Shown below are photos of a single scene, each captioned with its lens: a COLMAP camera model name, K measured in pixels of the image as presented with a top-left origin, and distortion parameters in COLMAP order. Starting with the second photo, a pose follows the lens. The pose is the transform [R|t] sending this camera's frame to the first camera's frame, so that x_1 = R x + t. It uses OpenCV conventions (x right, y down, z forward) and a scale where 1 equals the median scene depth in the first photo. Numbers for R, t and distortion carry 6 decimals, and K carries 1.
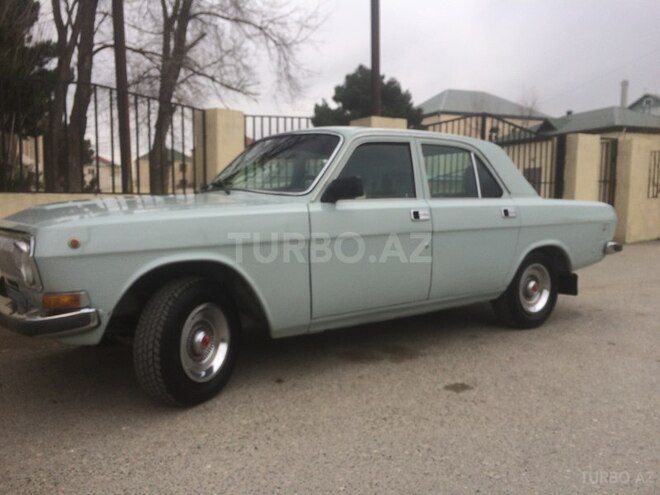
lens RADIAL K [[597.7, 0, 330.0], [0, 597.7, 247.5], [0, 0, 1]] dist [-0.002966, -0.008579]
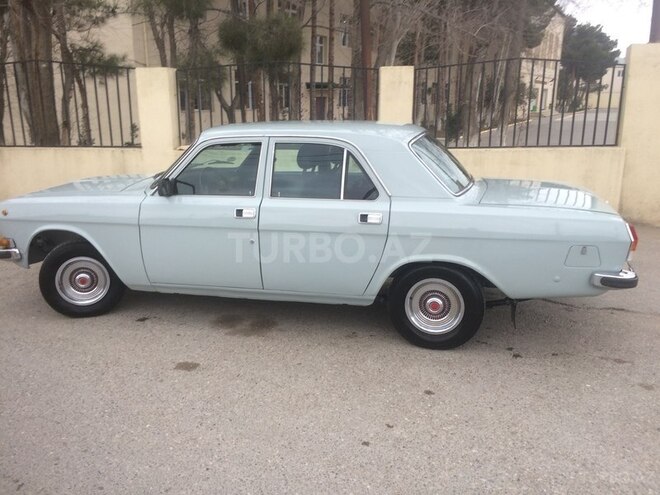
lens RADIAL K [[597.7, 0, 330.0], [0, 597.7, 247.5], [0, 0, 1]] dist [-0.002966, -0.008579]
pose [[0.631301, 0.187500, -0.752531, 1.083508], [-0.056429, 0.978868, 0.196556, -0.216134], [0.773483, -0.081621, 0.628540, 0.423685]]
